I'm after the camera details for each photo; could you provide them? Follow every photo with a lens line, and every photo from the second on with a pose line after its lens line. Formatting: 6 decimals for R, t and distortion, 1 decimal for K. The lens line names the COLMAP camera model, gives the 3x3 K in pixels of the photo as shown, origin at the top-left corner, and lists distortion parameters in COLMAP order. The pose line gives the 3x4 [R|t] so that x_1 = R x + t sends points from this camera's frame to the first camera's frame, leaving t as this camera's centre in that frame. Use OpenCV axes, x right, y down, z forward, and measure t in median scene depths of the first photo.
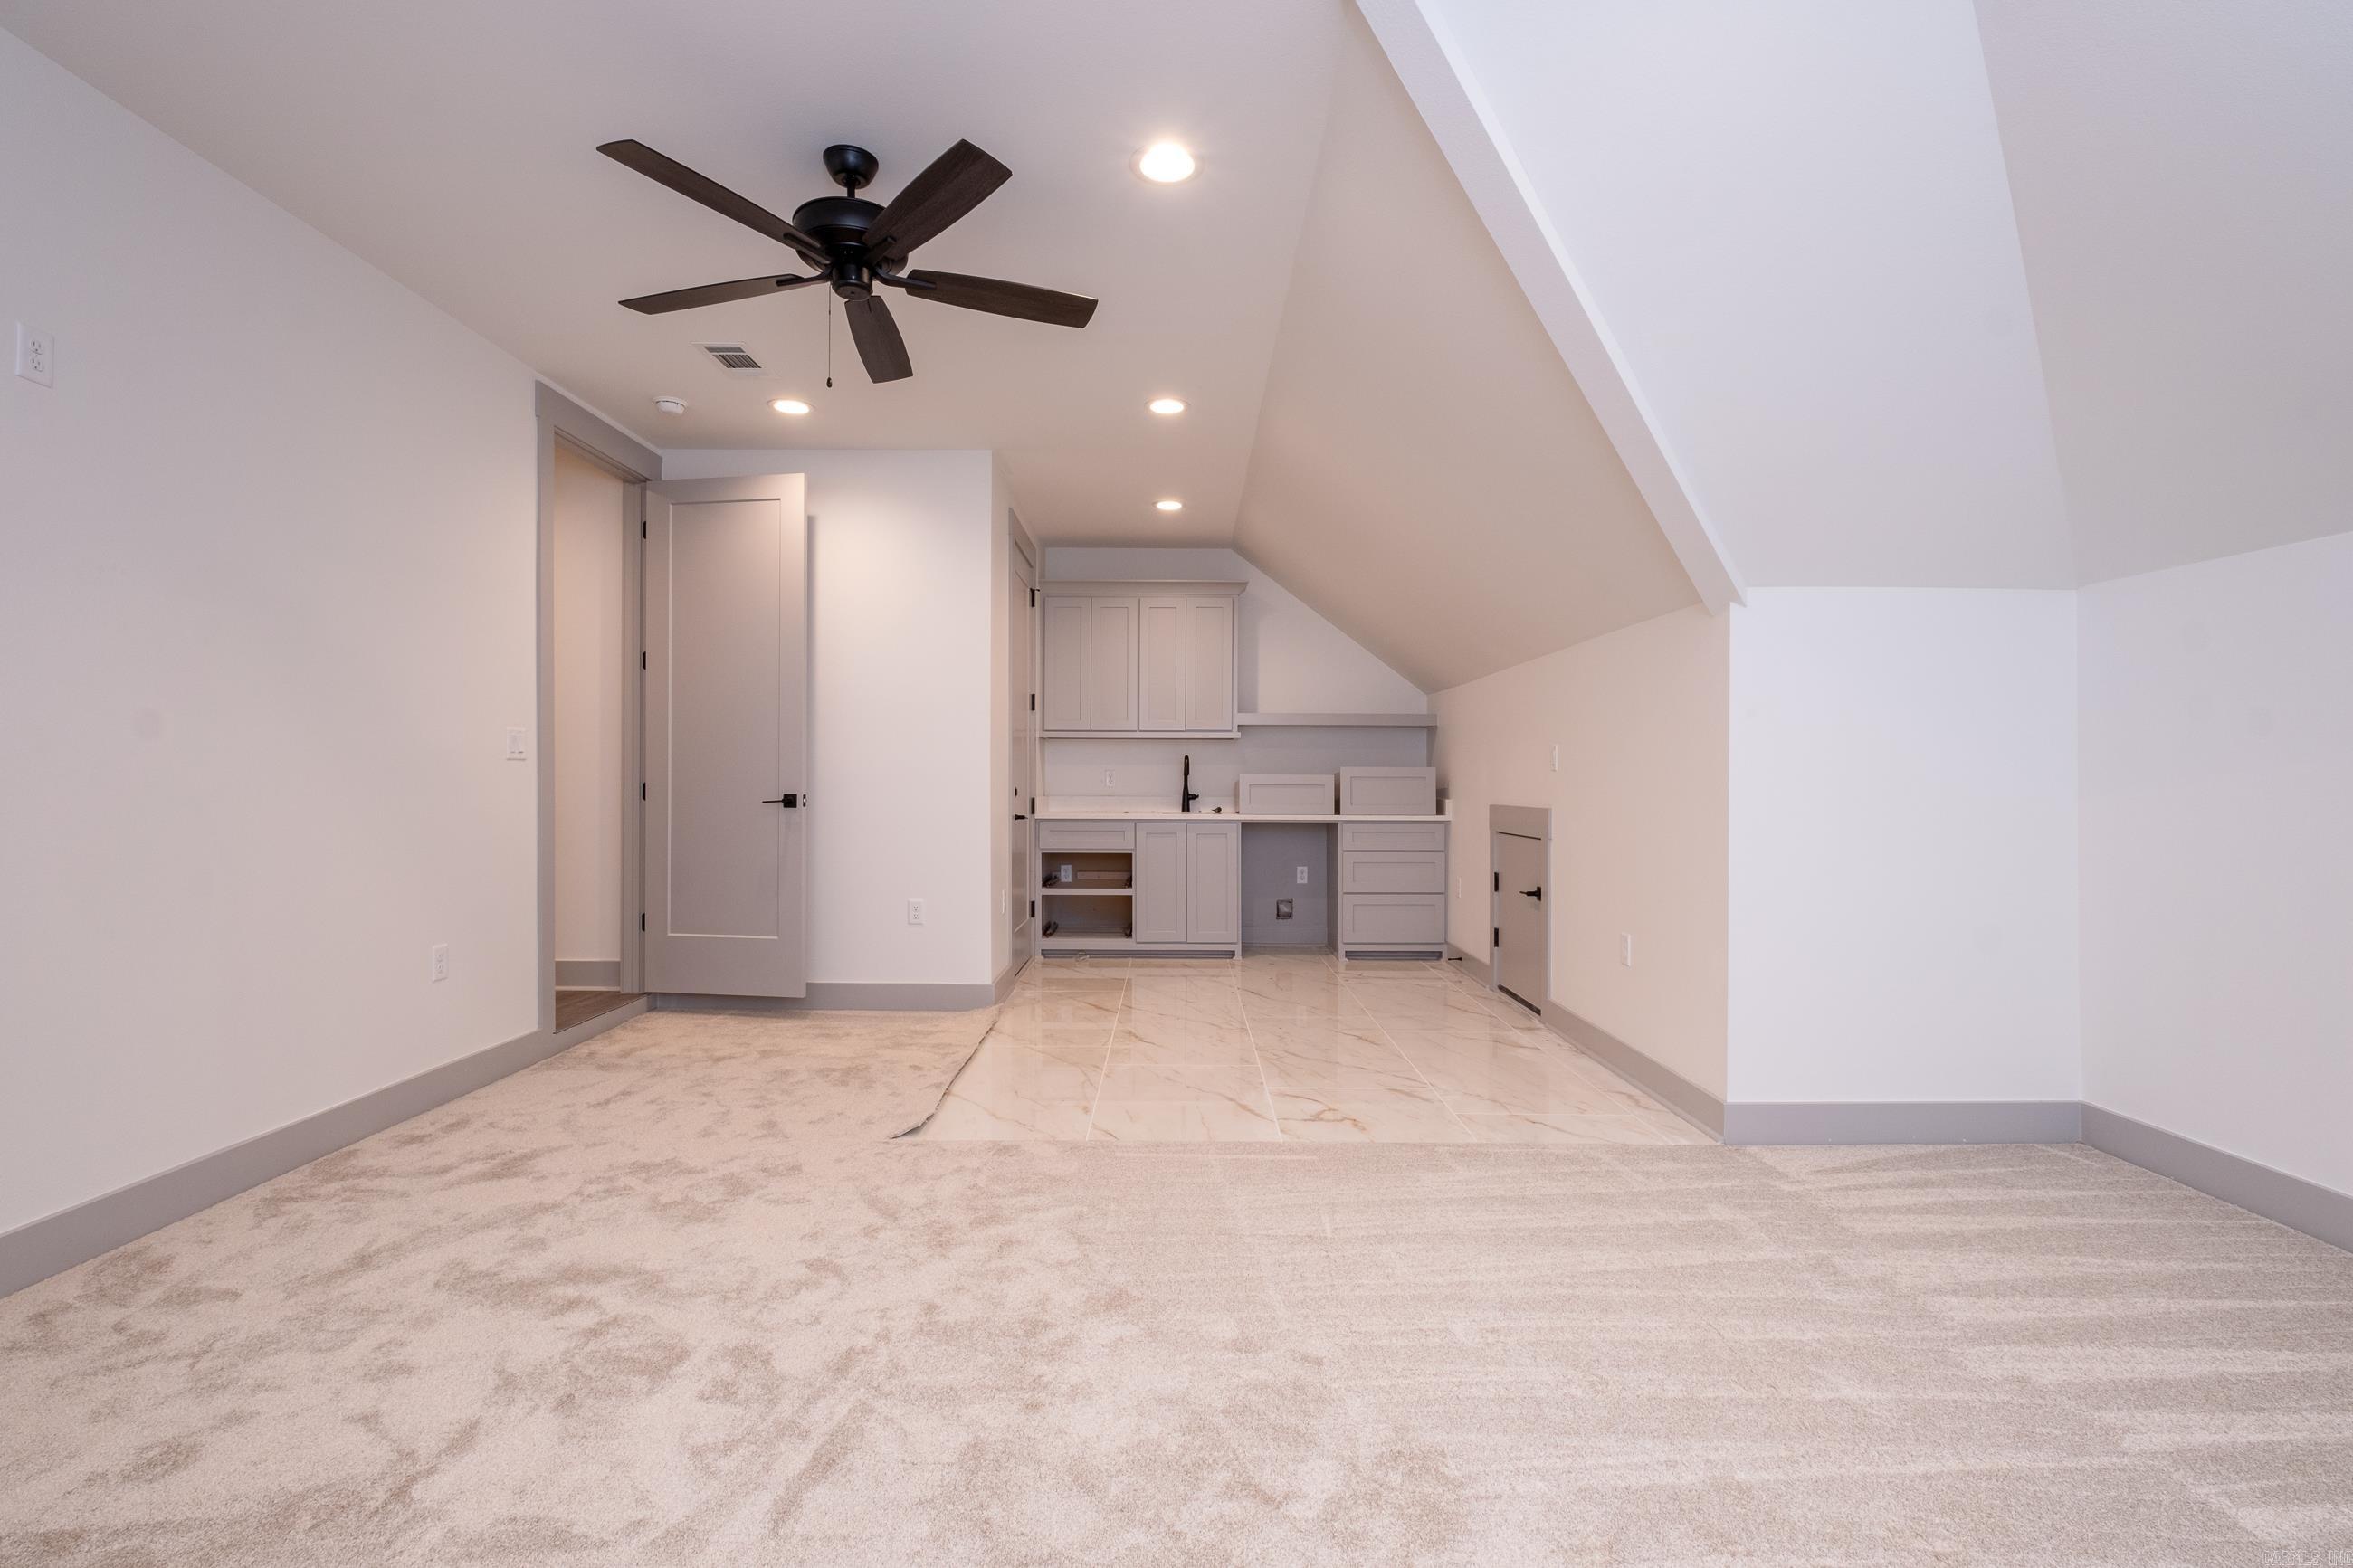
lens RADIAL K [[1063.5, 0, 1188.2], [0, 1063.5, 783.9], [0, 0, 1]] dist [0.000430, 0.000077]
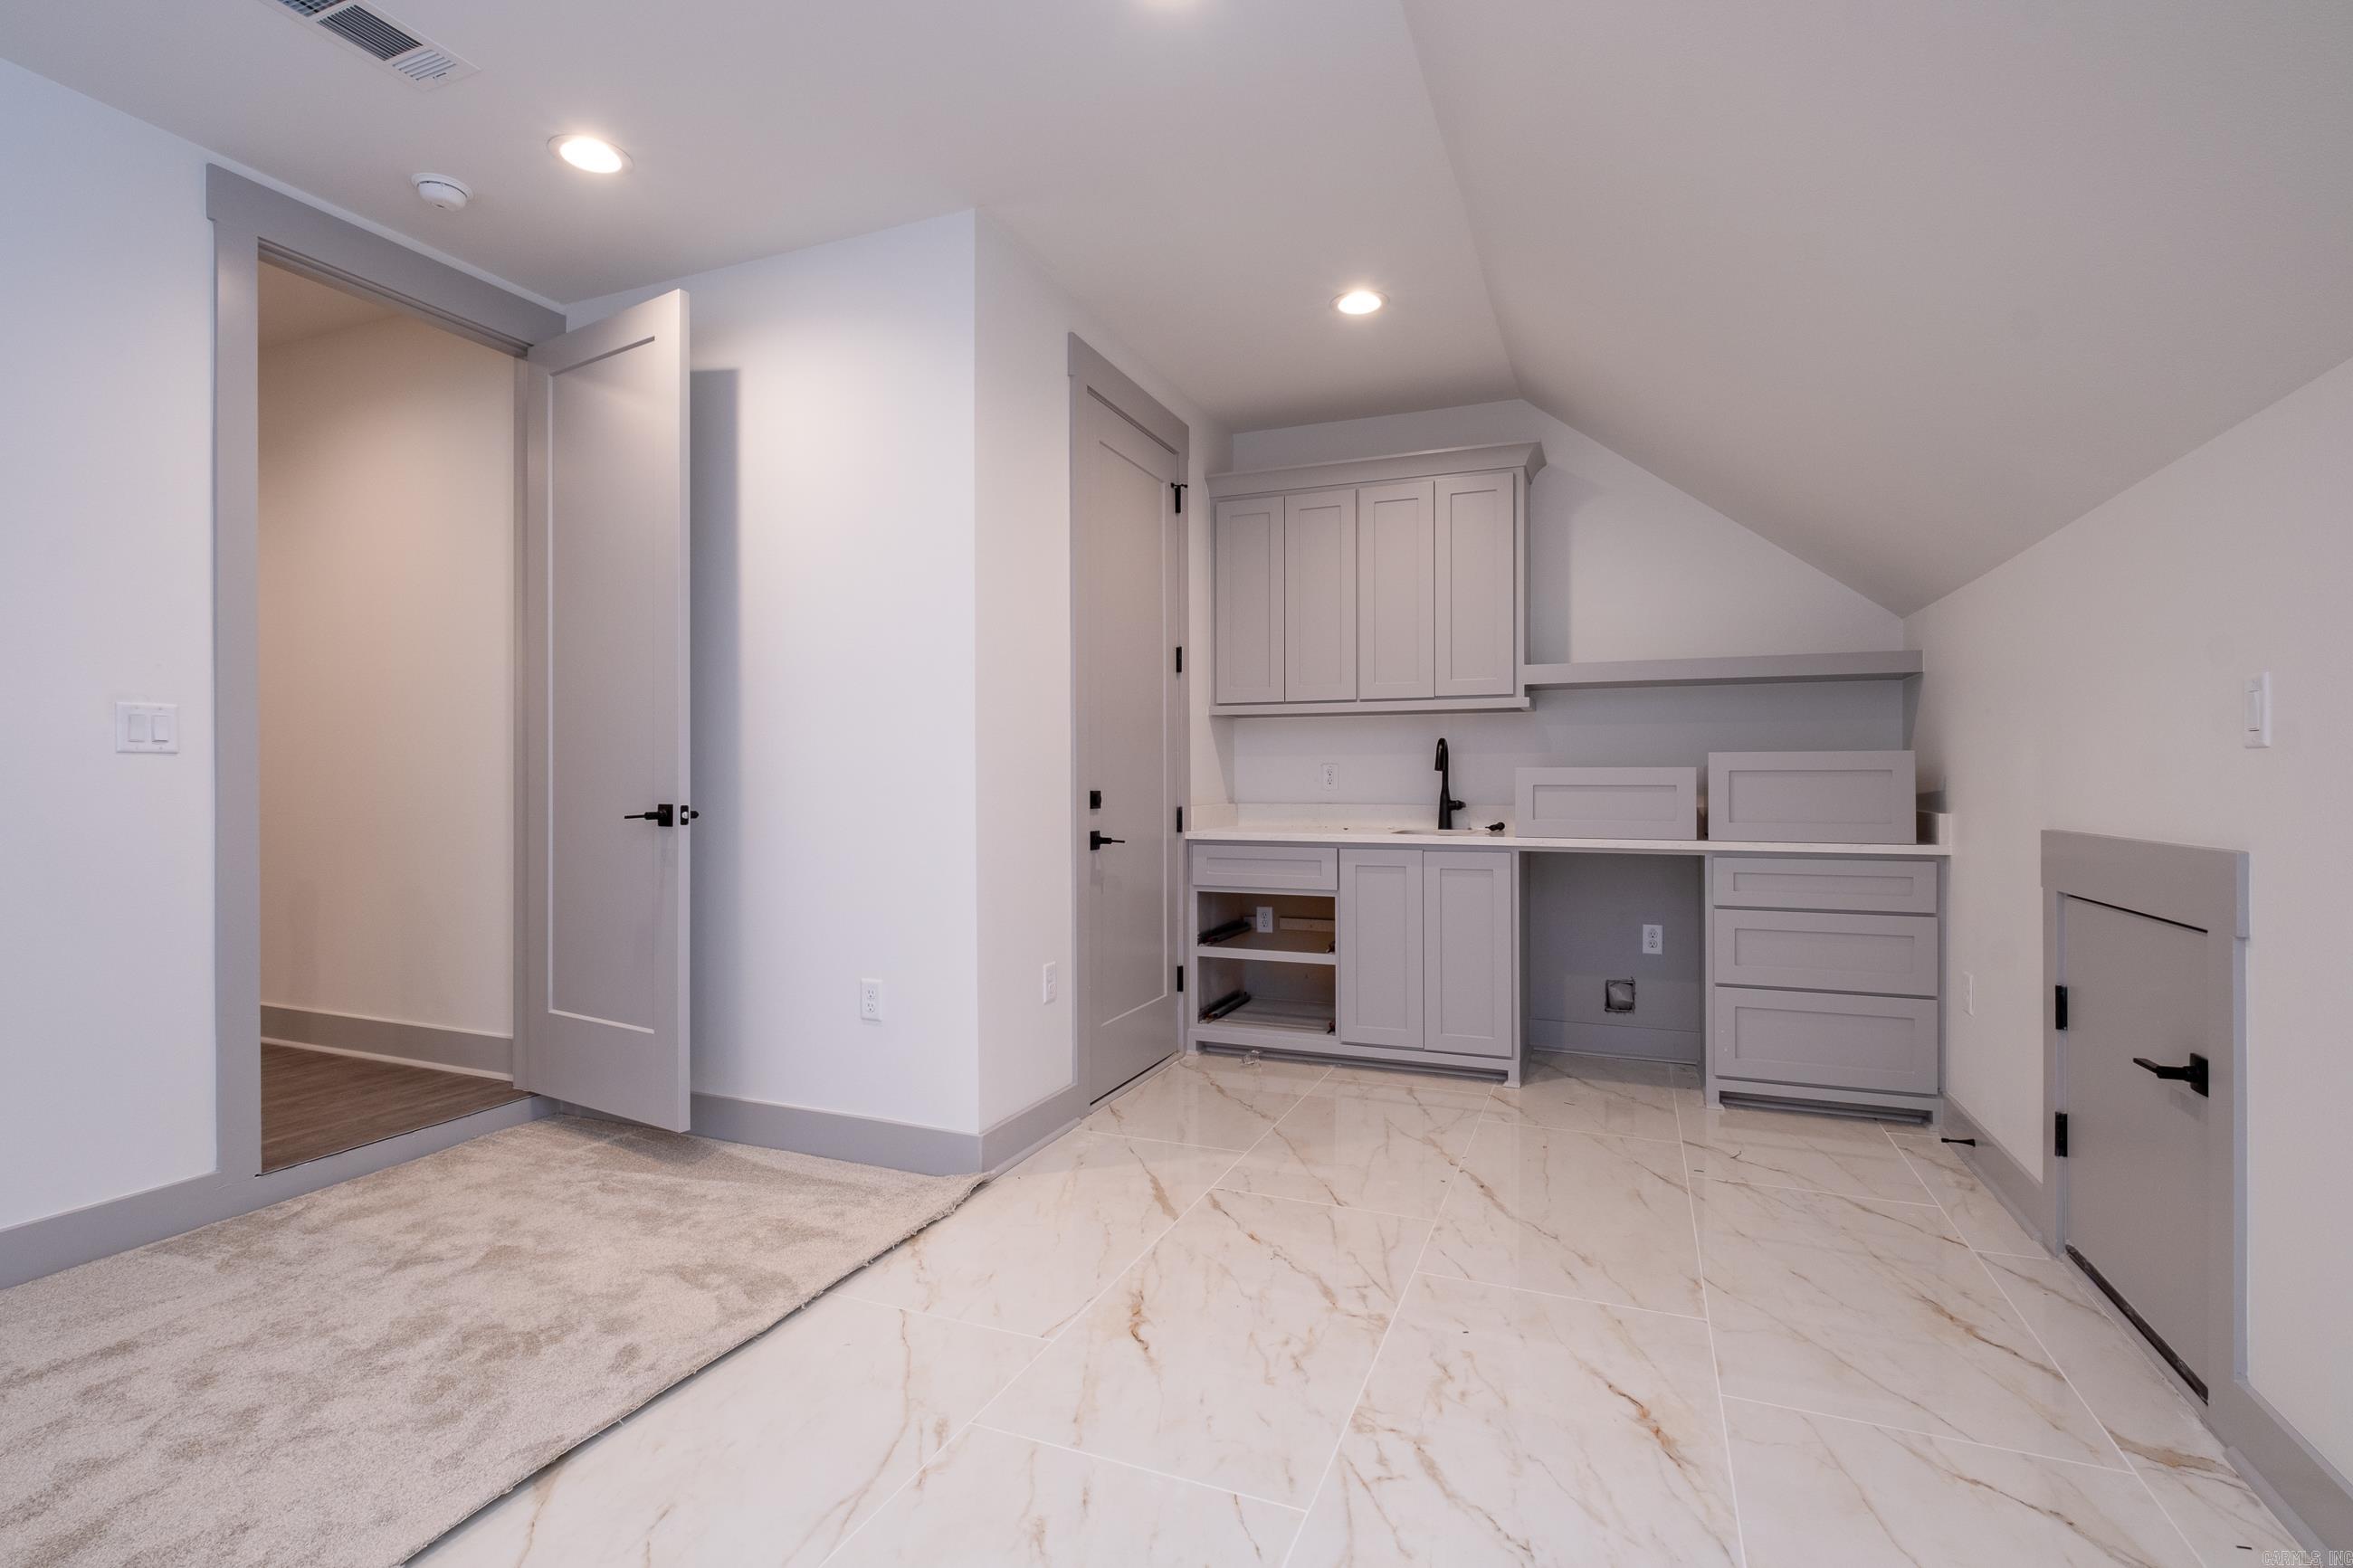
lens RADIAL K [[1094.3, 0, 1176.5], [0, 1094.3, 784.0], [0, 0, 1]] dist [0.000426, 0.000517]
pose [[0.920830, -0.004026, -0.389943, 0.111804], [0.004118, 0.999991, -0.000600, -0.000764], [0.389942, -0.001054, 0.920839, 0.378904]]
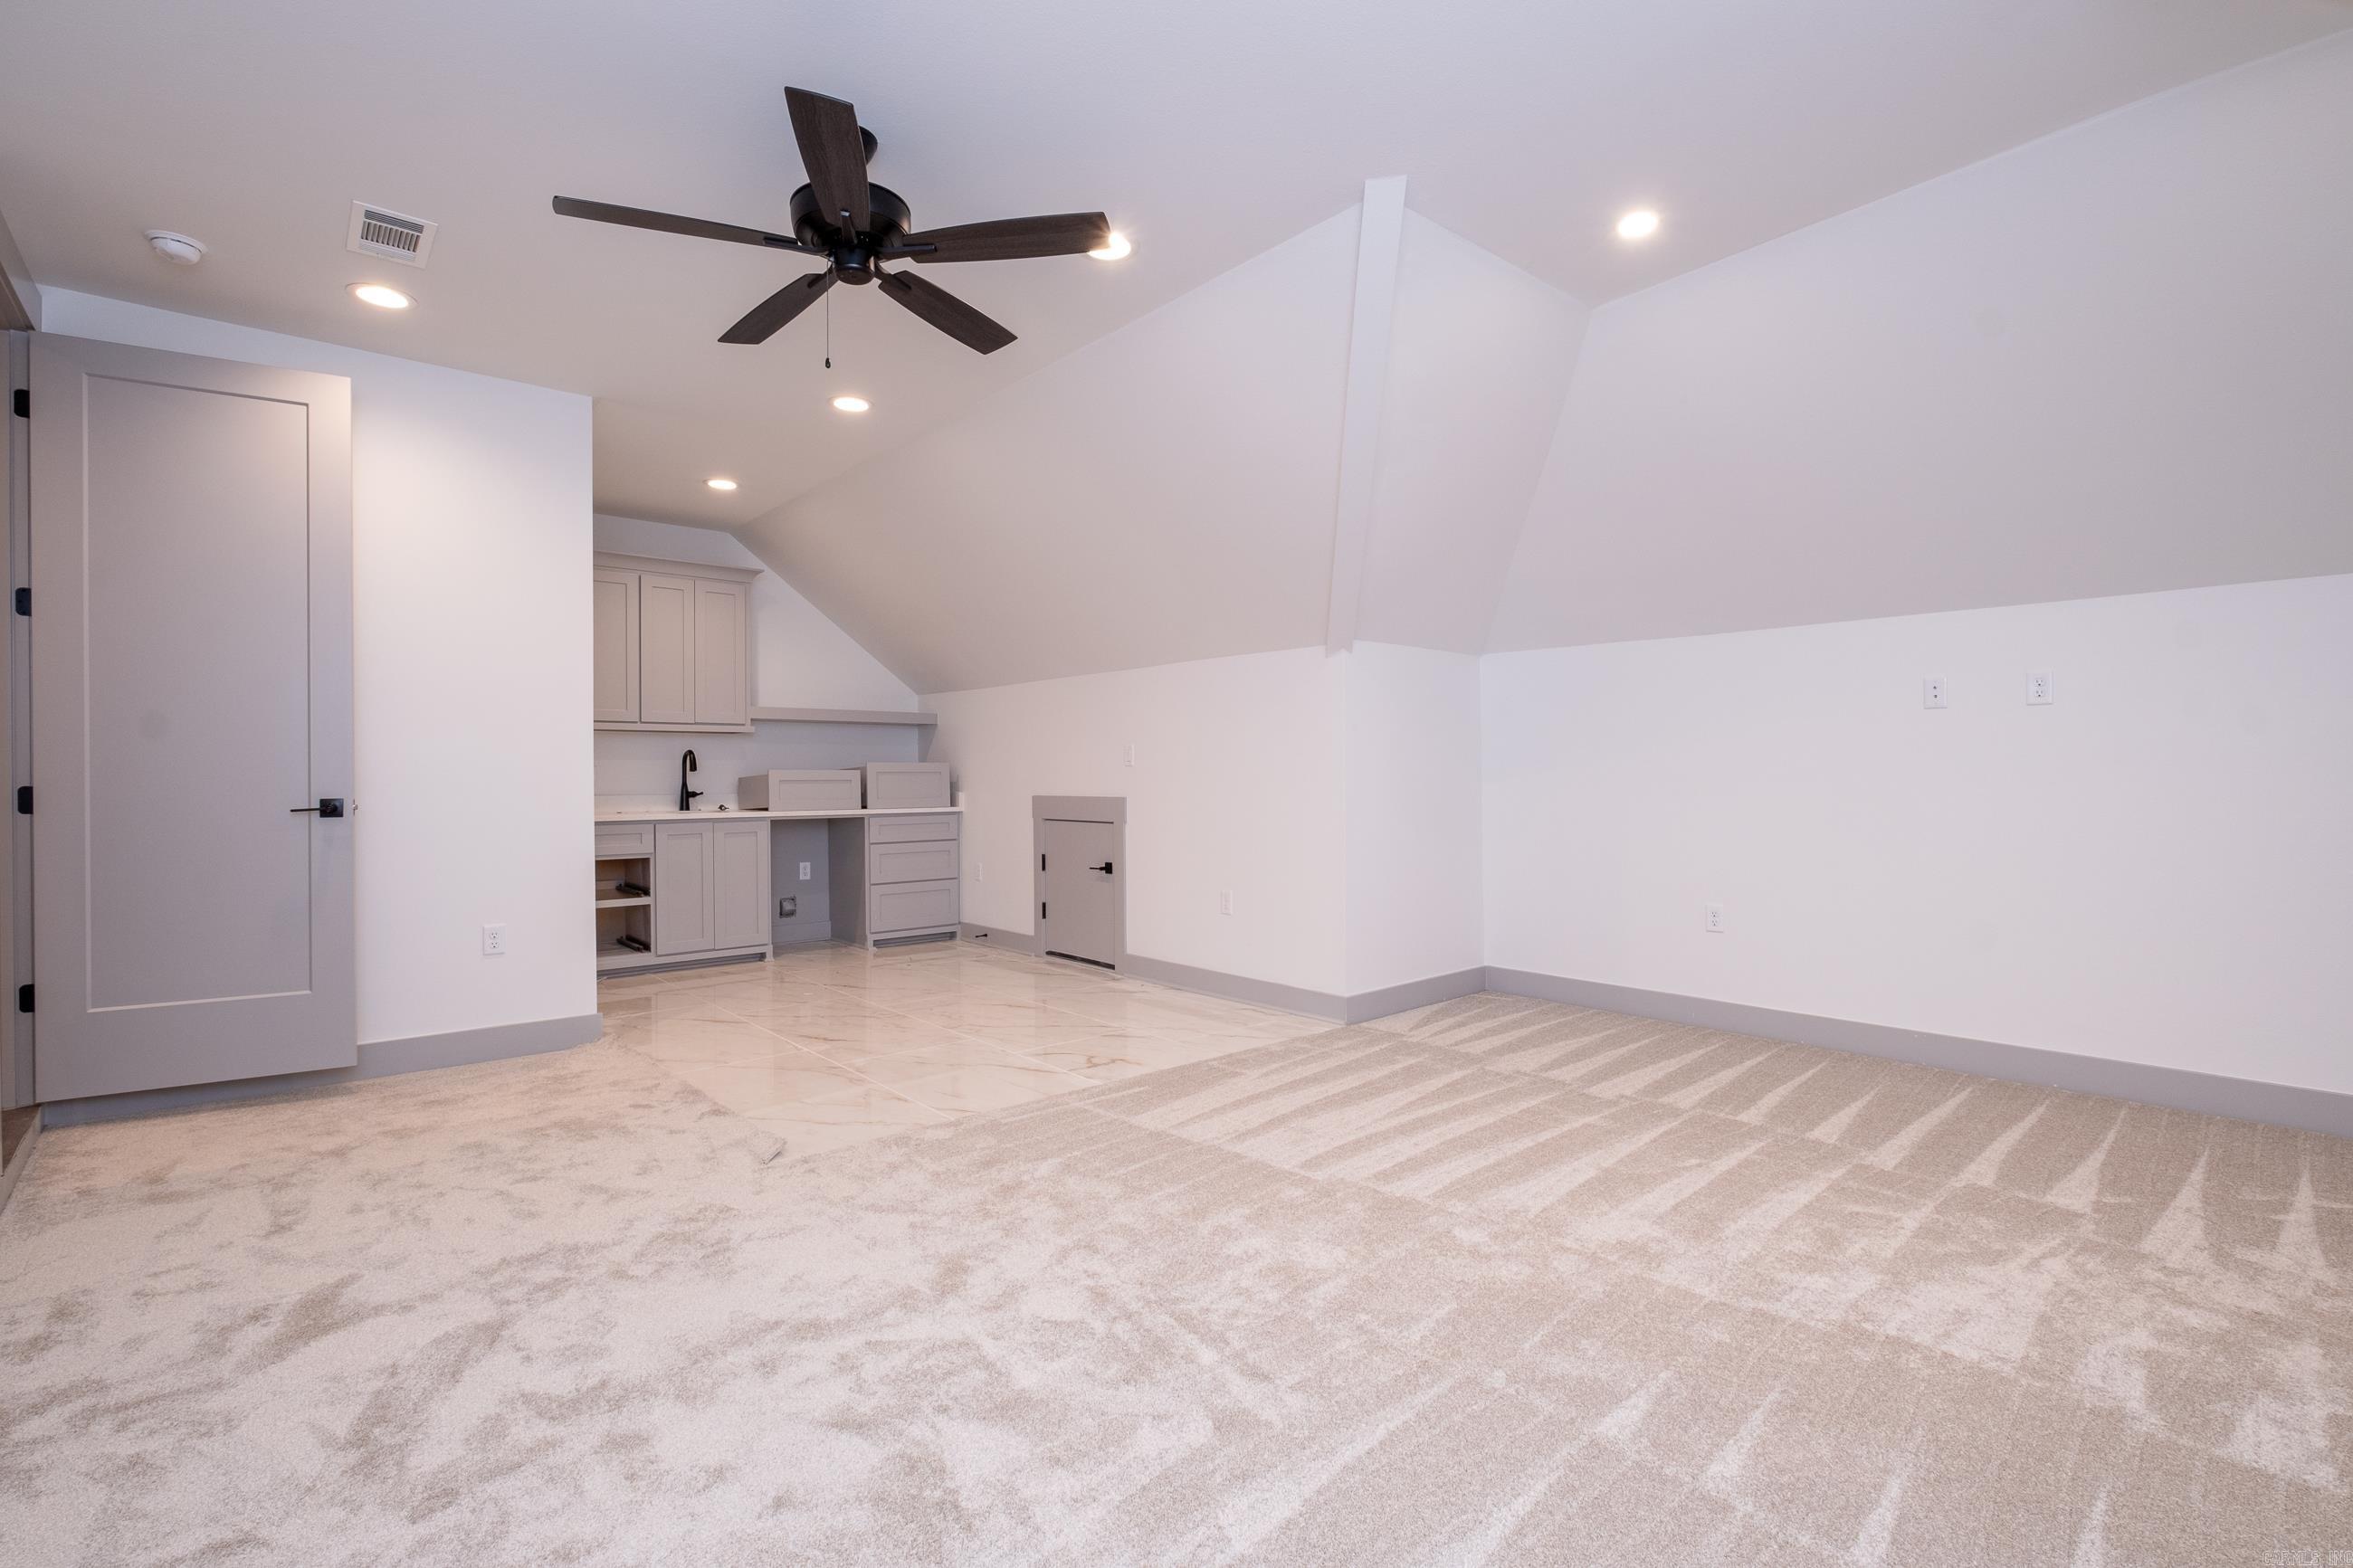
lens RADIAL K [[1045.9, 0, 1176.5], [0, 1045.9, 784.0], [0, 0, 1]] dist [-0.001163, -0.000261]
pose [[0.760688, -0.012450, 0.648998, -0.289268], [0.008156, 0.999920, 0.009623, -0.002608], [-0.649066, -0.002026, 0.760729, 0.033746]]
